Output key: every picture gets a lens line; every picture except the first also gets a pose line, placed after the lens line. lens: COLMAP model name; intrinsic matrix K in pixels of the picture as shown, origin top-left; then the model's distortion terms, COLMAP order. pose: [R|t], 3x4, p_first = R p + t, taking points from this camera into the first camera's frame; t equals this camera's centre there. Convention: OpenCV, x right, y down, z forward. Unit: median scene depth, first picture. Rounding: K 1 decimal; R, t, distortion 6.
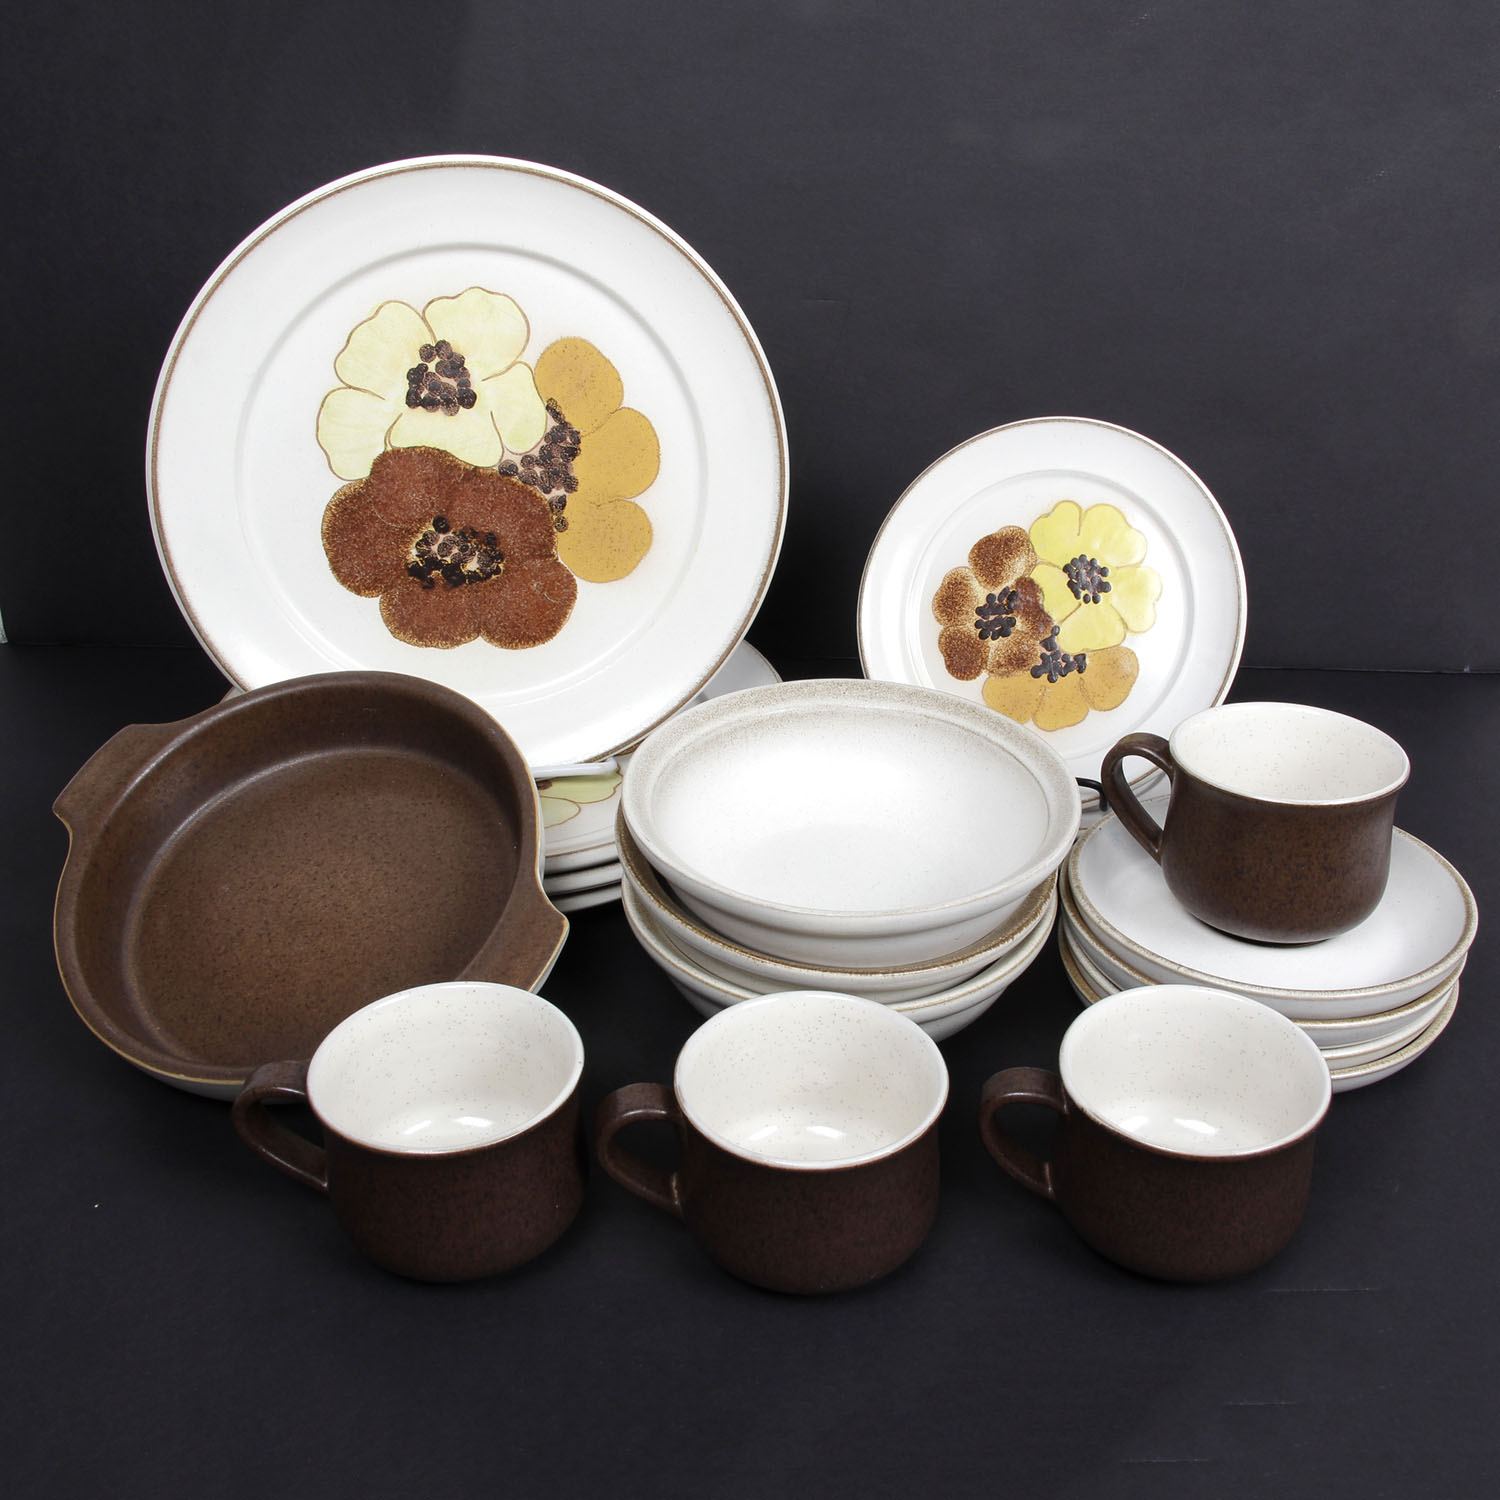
lens RADIAL K [[1735.4, 0, 810.6], [0, 1735.4, 750.4], [0, 0, 1]] dist [-0.136618, 0.218936]
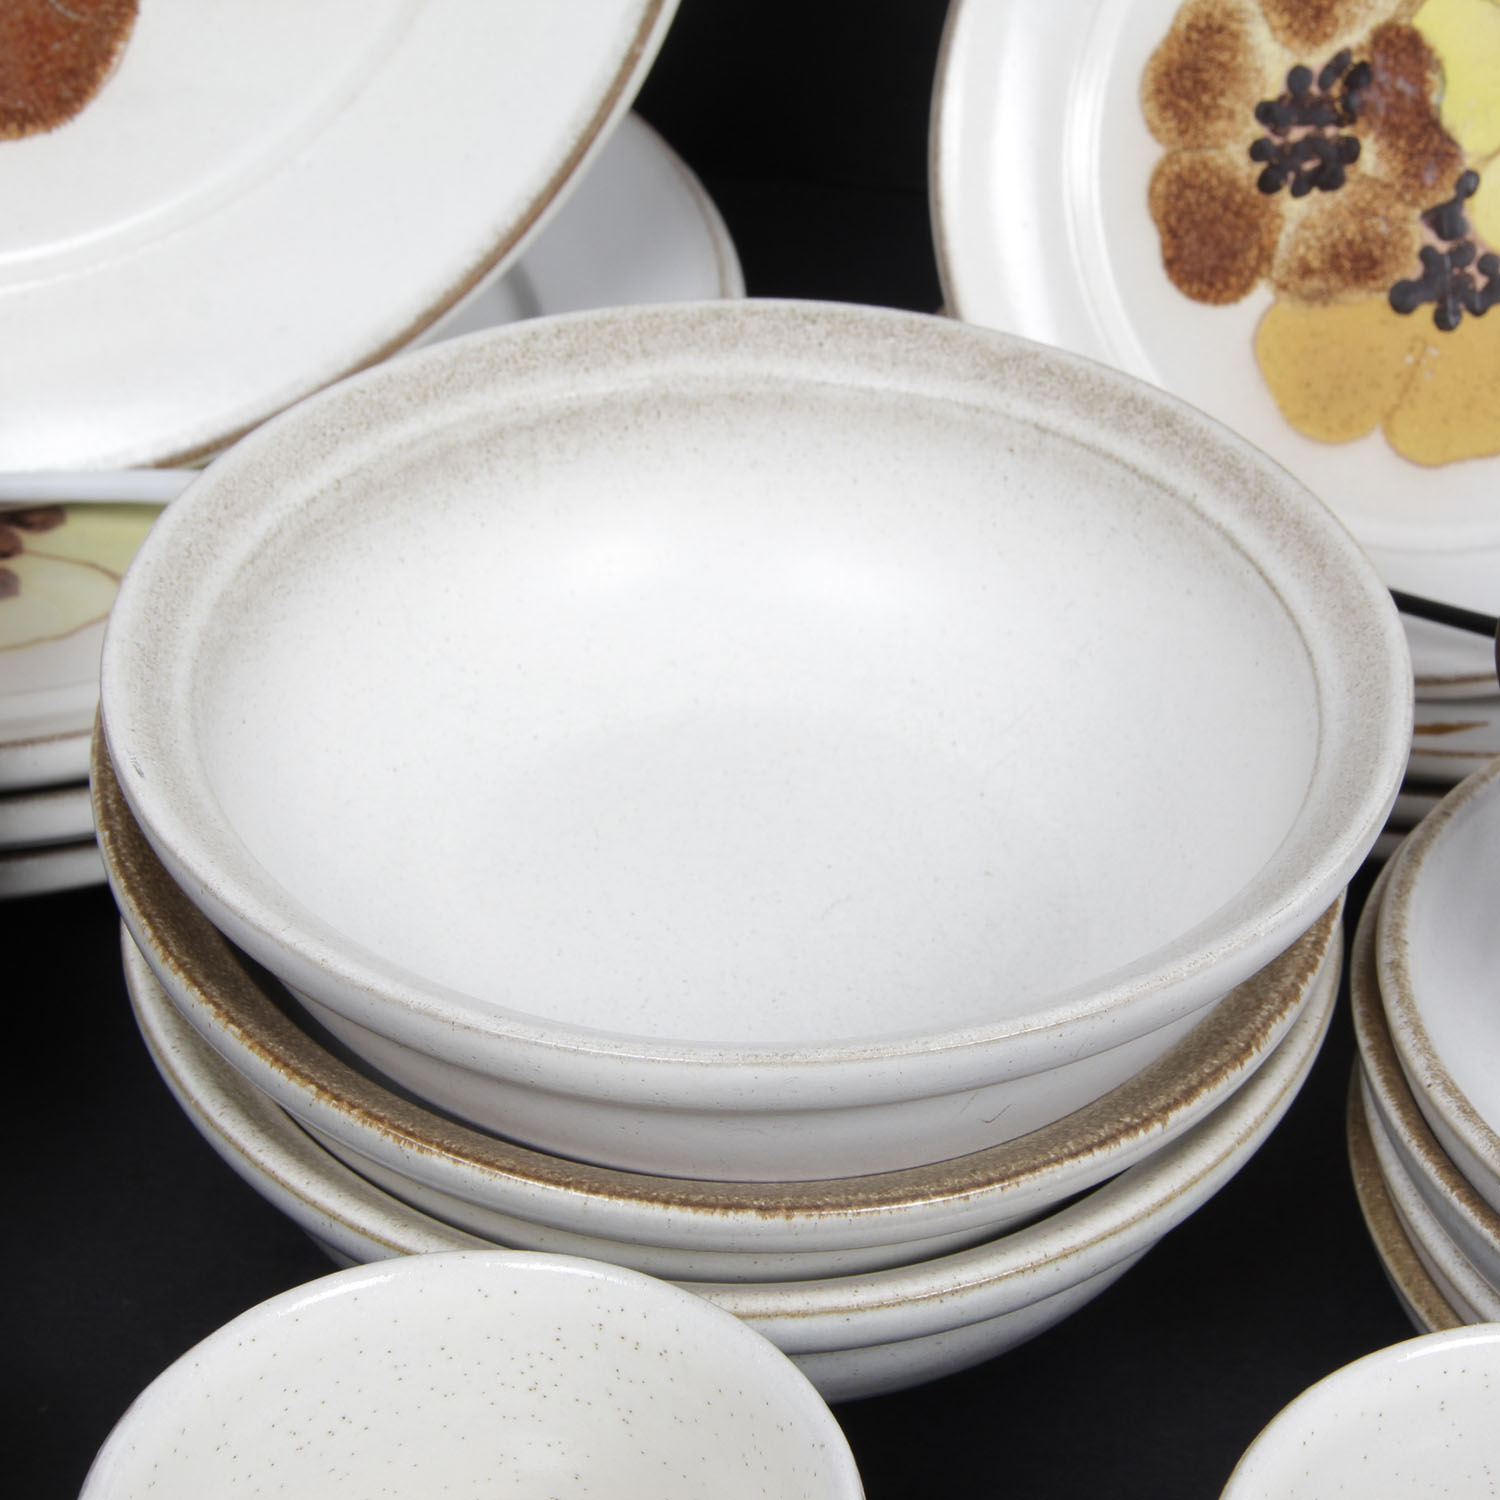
lens RADIAL K [[3949.6, 0, 871.5], [0, 3949.6, 750.2], [0, 0, 1]] dist [0.066079, 0.766614]
pose [[0.994400, 0.071948, -0.077404, 0.092694], [-0.061589, 0.989761, 0.128760, -0.052273], [0.085875, -0.123272, 0.988650, 0.173289]]
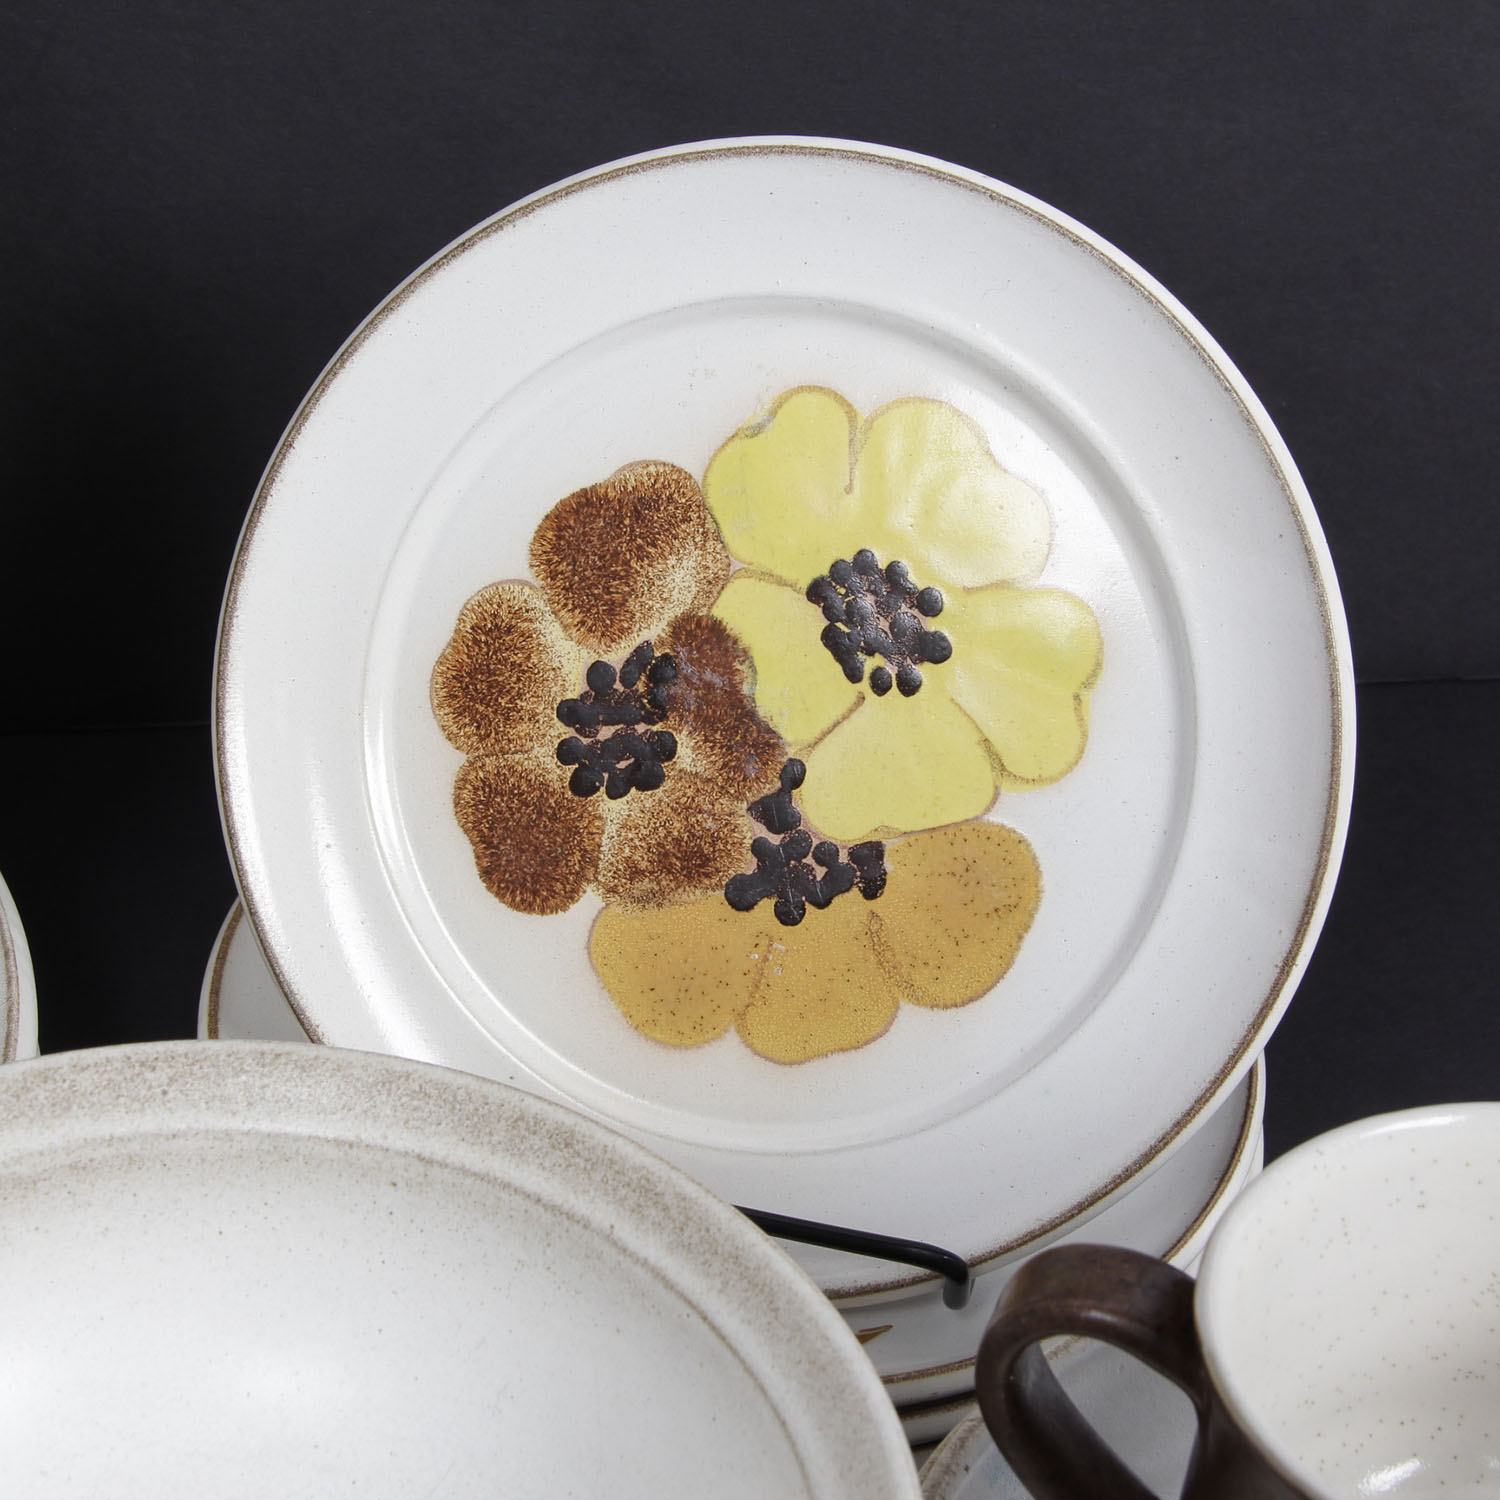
lens RADIAL K [[3316.5, 0, 750.0], [0, 3316.5, 750.0], [0, 0, 1]] dist [0.004836, 0.275693]
pose [[0.987741, -0.059432, 0.144346, 0.039016], [0.043240, 0.992673, 0.112833, -0.150915], [-0.149994, -0.105208, 0.983073, 0.360438]]
